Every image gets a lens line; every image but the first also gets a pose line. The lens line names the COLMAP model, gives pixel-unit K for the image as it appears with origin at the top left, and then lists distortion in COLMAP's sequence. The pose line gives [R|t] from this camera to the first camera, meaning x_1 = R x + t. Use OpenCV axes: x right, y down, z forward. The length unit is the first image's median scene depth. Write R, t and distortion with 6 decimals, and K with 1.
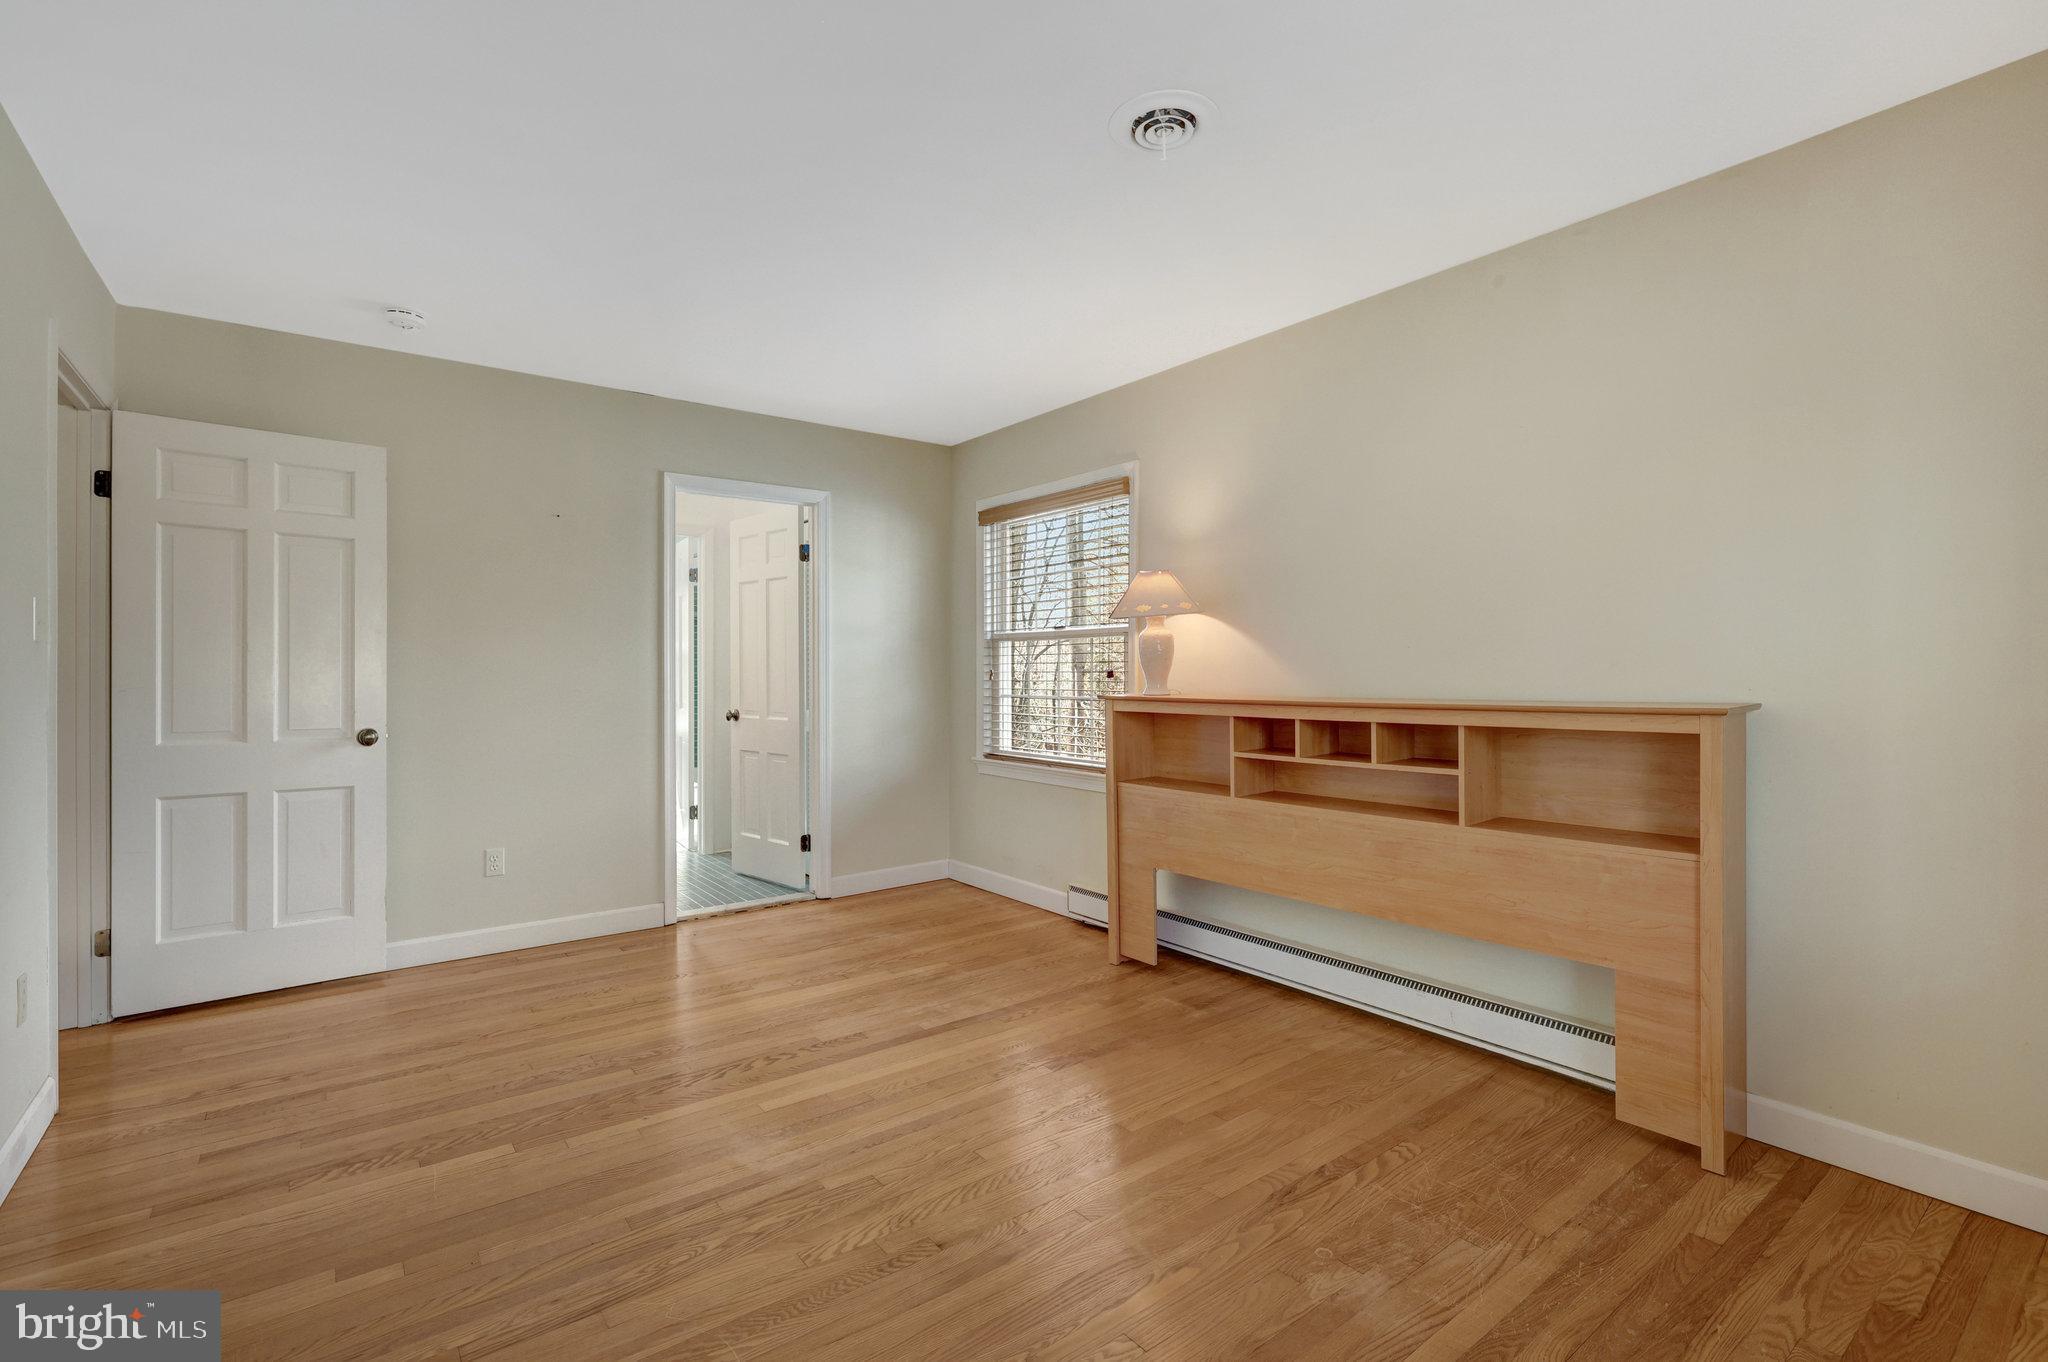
lens RADIAL K [[924.6, 0, 1026.8], [0, 924.6, 664.3], [0, 0, 1]] dist [-0.002114, -0.000248]
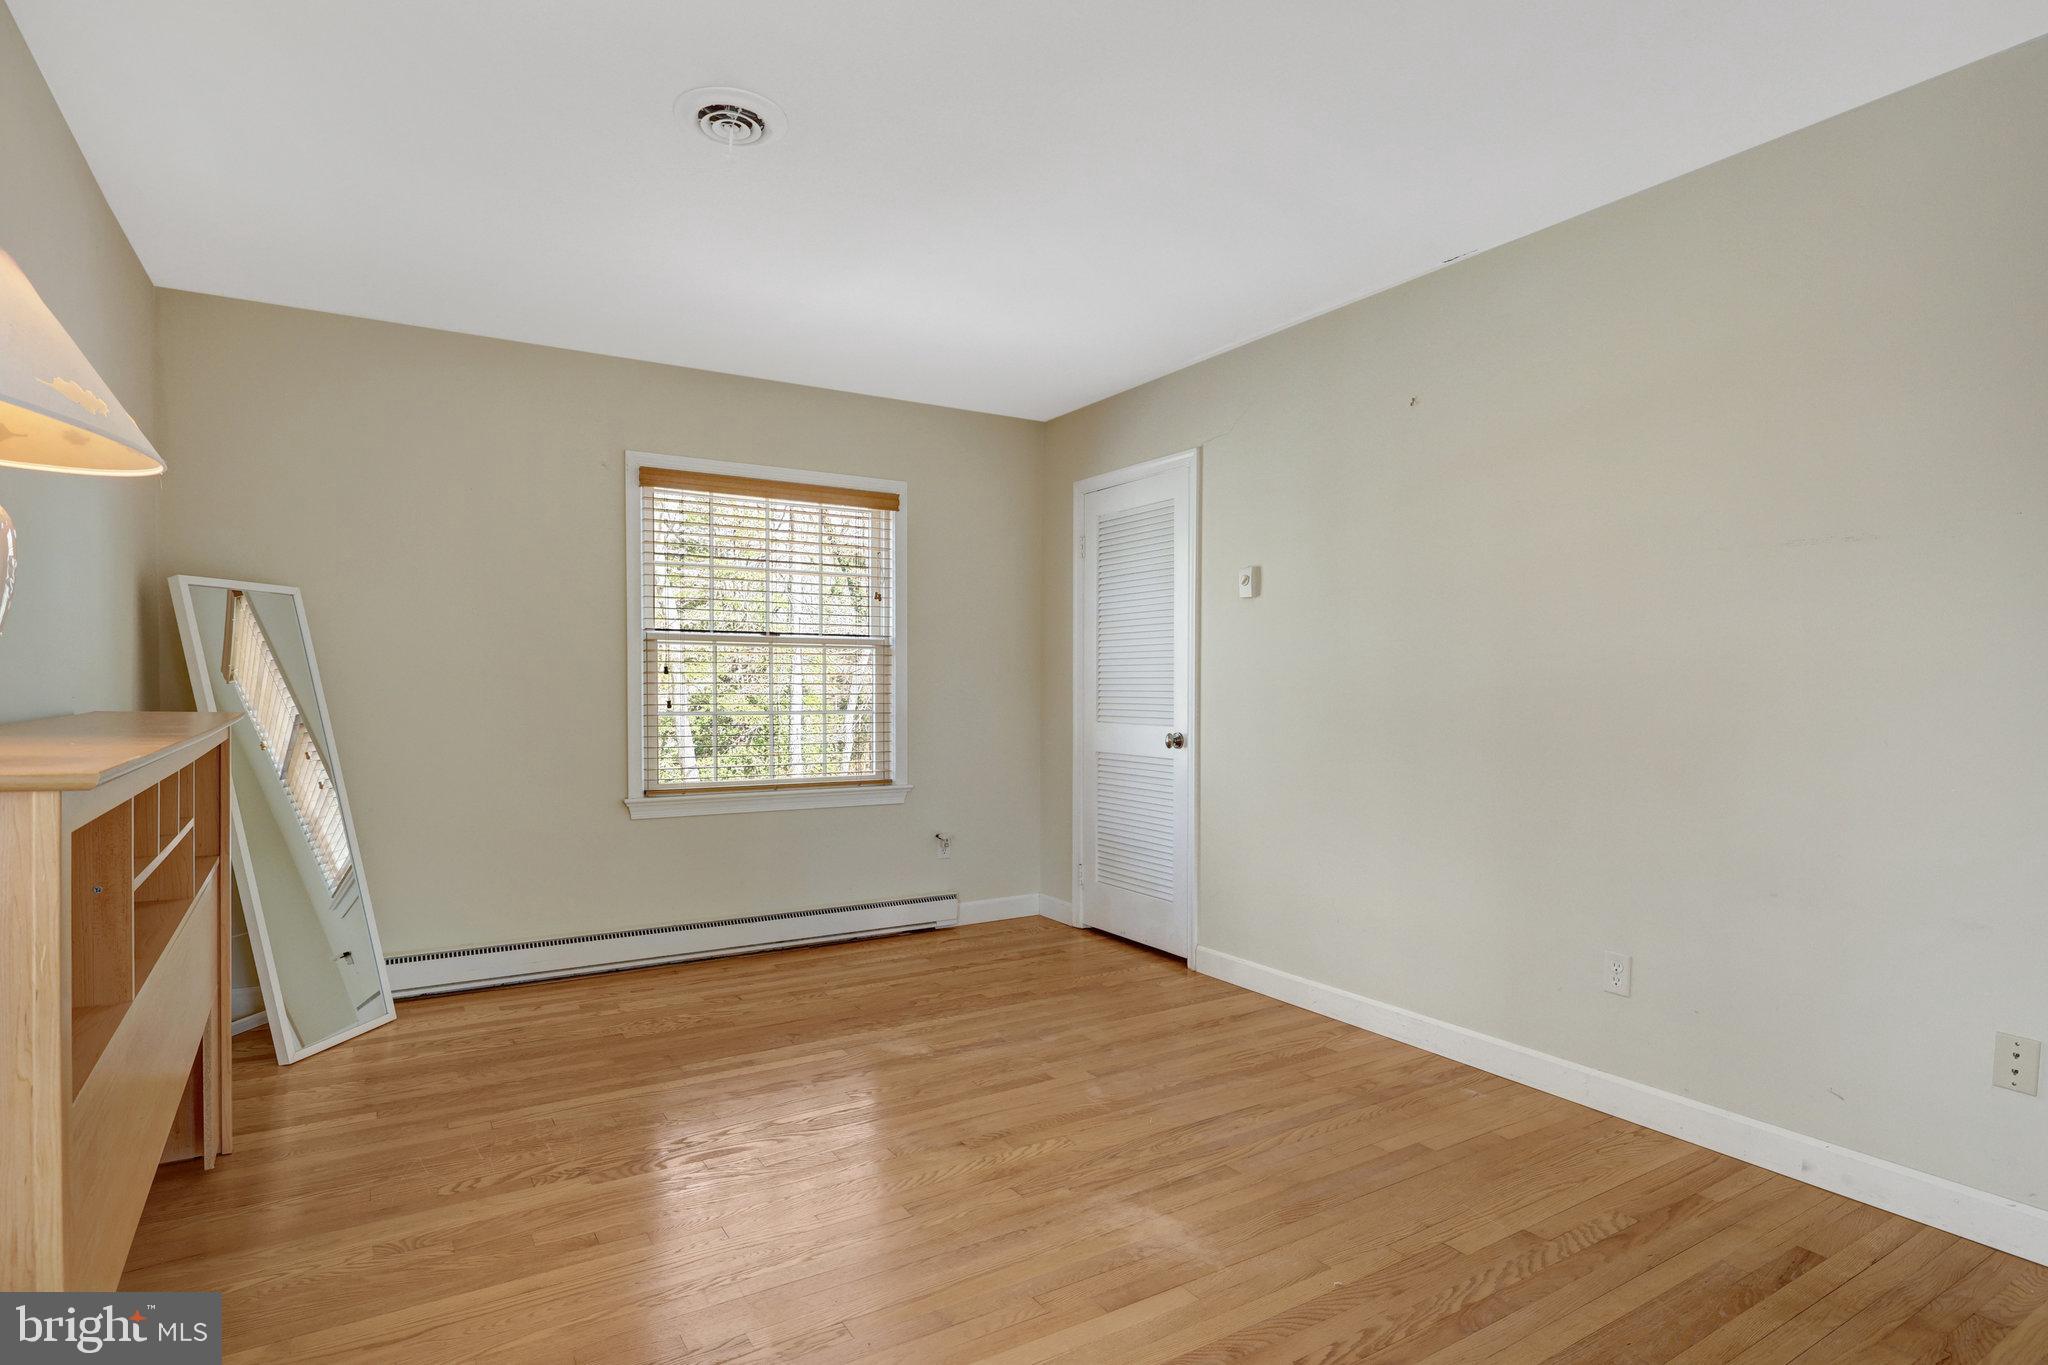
lens RADIAL K [[1052.5, 0, 1028.8], [0, 1052.5, 711.4], [0, 0, 1]] dist [0.002018, 0.000478]
pose [[-0.995376, -0.005056, 0.095919, -0.206745], [-0.004260, 0.999955, 0.008501, 0.025128], [-0.095957, 0.008053, -0.995353, 1.566558]]
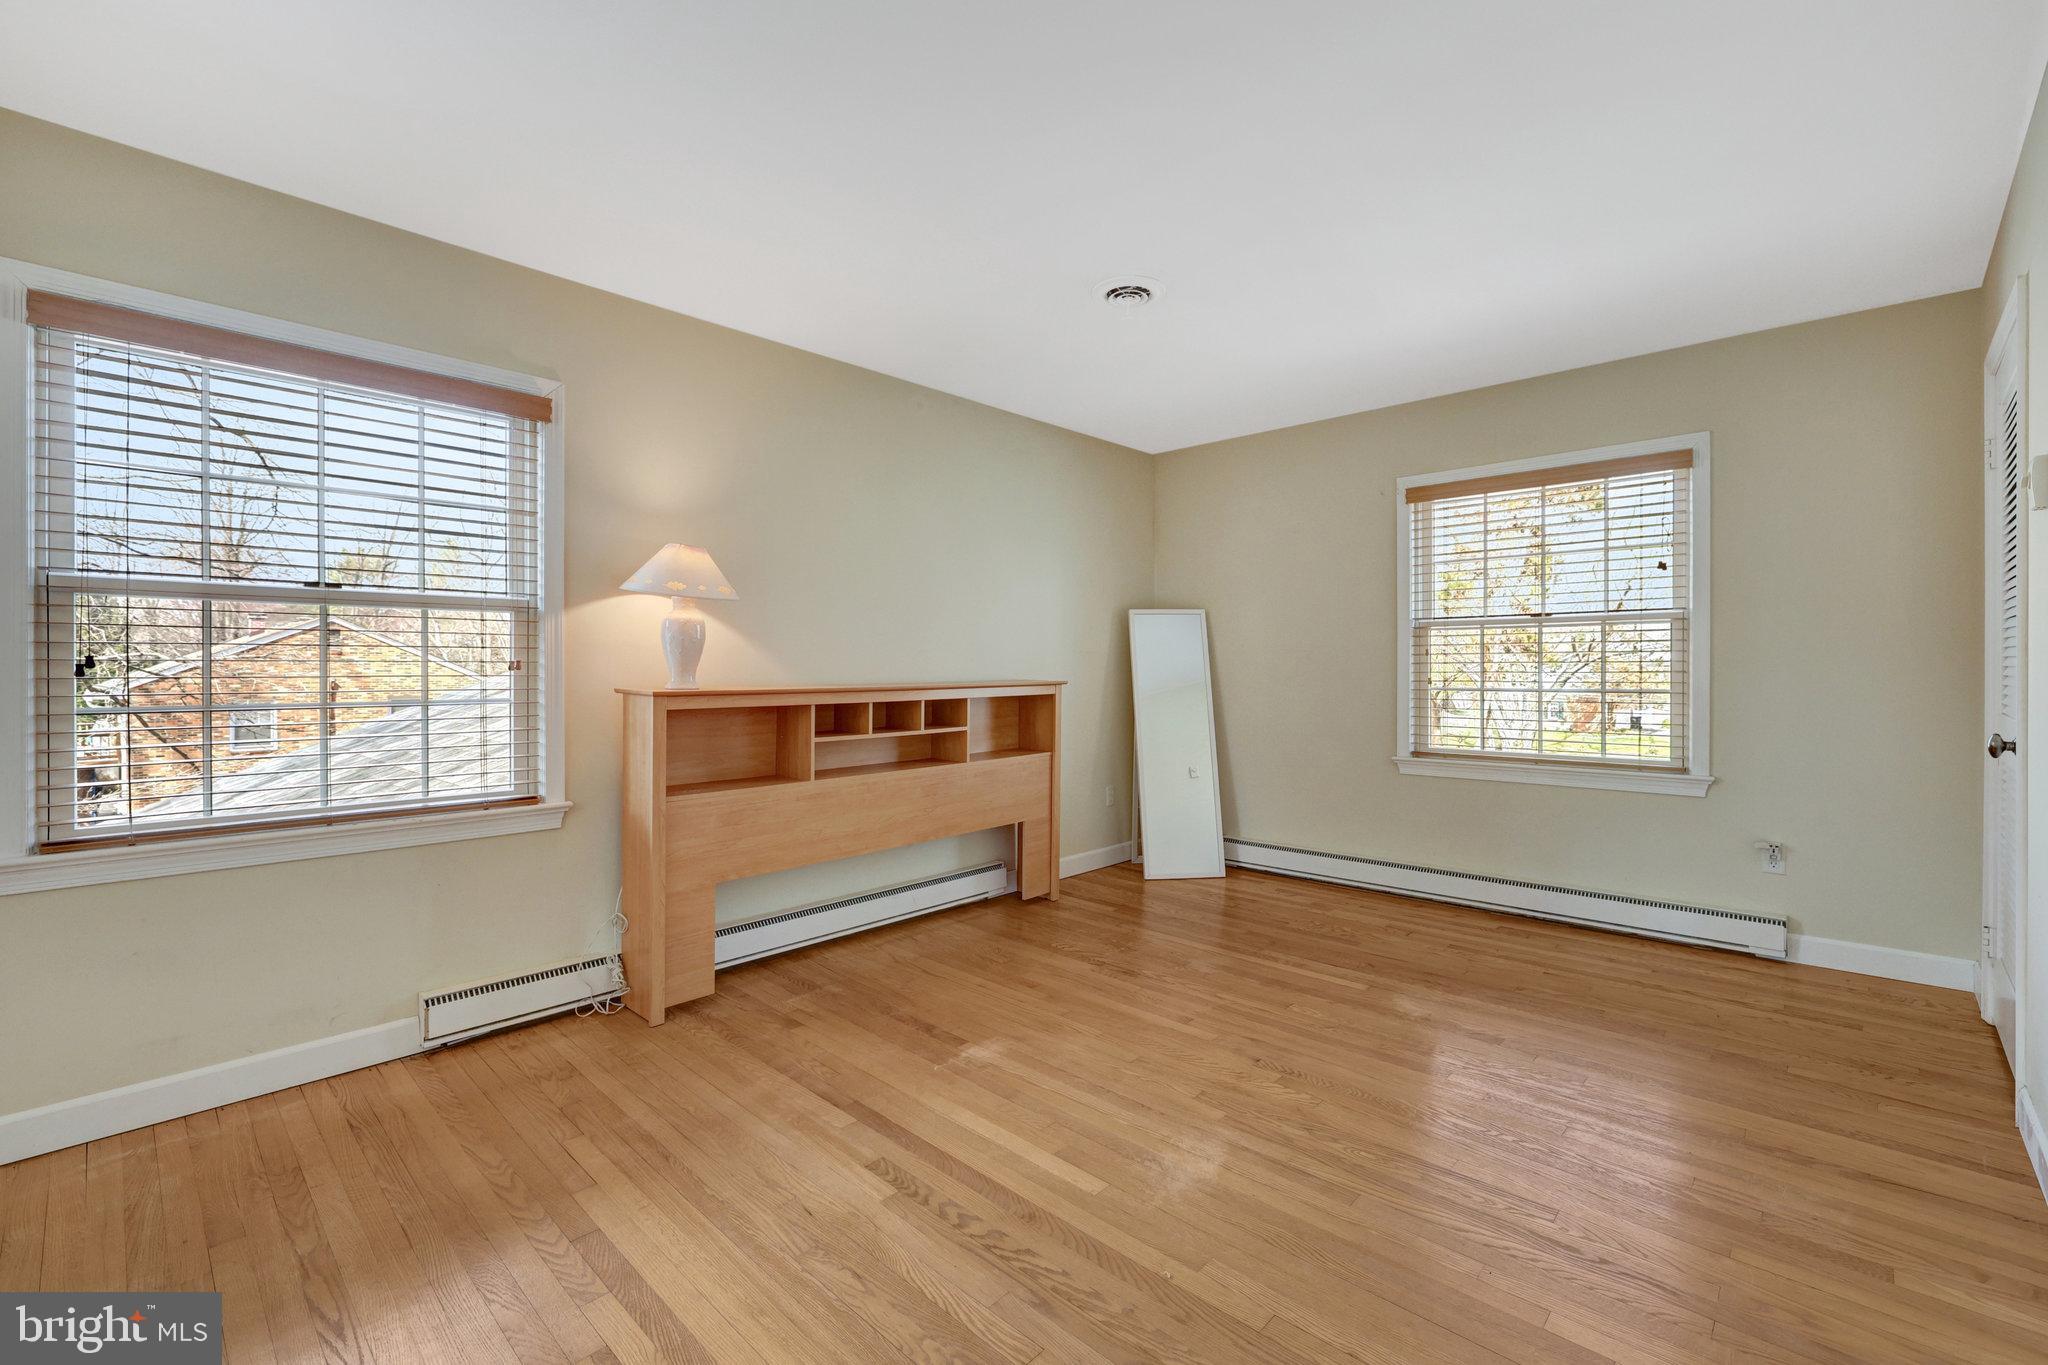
lens RADIAL K [[865.5, 0, 1026.8], [0, 865.5, 661.9], [0, 0, 1]] dist [-0.002383, -0.000303]
pose [[-0.156916, 0.009474, 0.987567, -0.898926], [-0.007622, 0.999913, -0.010803, 0.018073], [-0.987583, -0.009222, -0.156830, 1.029700]]
